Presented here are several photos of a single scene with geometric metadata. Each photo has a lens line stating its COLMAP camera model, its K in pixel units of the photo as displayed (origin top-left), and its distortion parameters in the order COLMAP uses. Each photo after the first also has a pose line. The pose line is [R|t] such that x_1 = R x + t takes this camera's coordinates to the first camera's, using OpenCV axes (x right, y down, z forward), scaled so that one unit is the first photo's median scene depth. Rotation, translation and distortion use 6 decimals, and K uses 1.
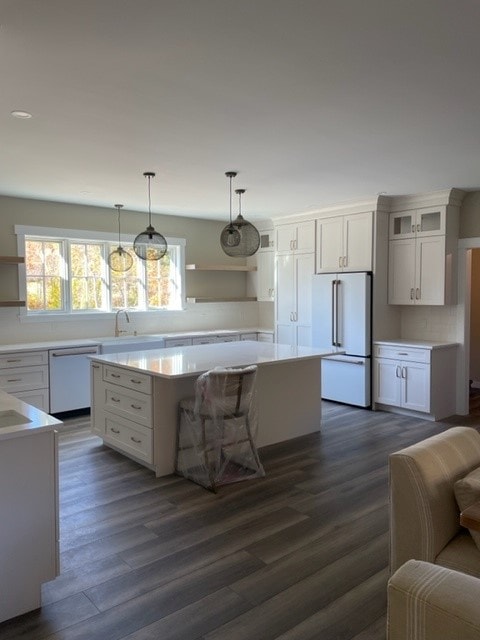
lens RADIAL K [[484.0, 0, 240.0], [0, 484.0, 320.0], [0, 0, 1]] dist [0.065453, -0.152763]
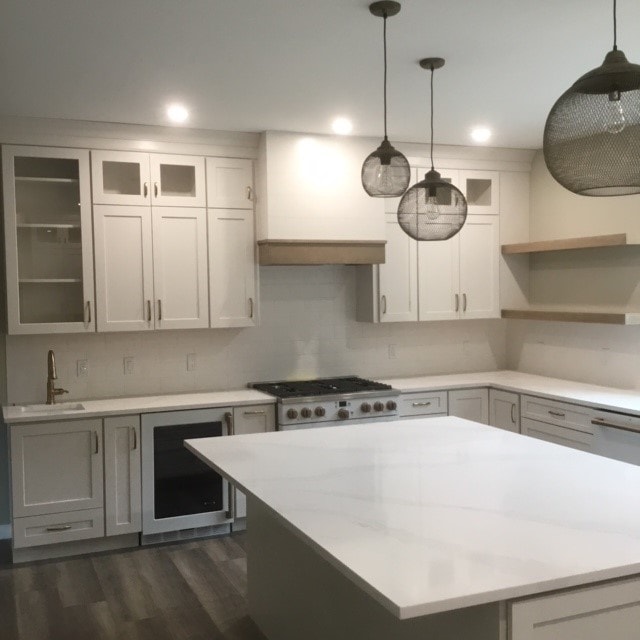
lens RADIAL K [[763.1, 0, 320.0], [0, 763.1, 320.0], [0, 0, 1]] dist [0.028338, 0.007123]
pose [[-0.307202, 0.053230, -0.950155, 0.482150], [-0.037950, 0.996955, 0.068122, -0.077143], [0.950887, 0.056986, -0.304246, 0.943934]]
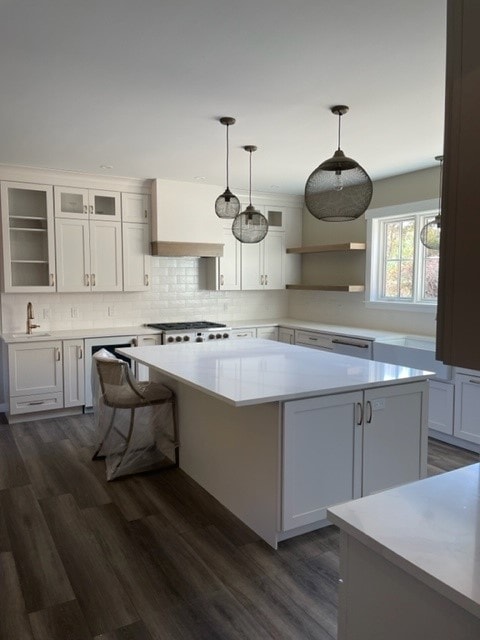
lens RADIAL K [[484.0, 0, 240.0], [0, 484.0, 320.0], [0, 0, 1]] dist [0.065453, -0.152763]
pose [[-0.178700, 0.091153, -0.979672, 0.608459], [-0.057647, 0.993019, 0.102910, -0.060427], [0.982213, 0.074865, -0.172197, 0.961103]]
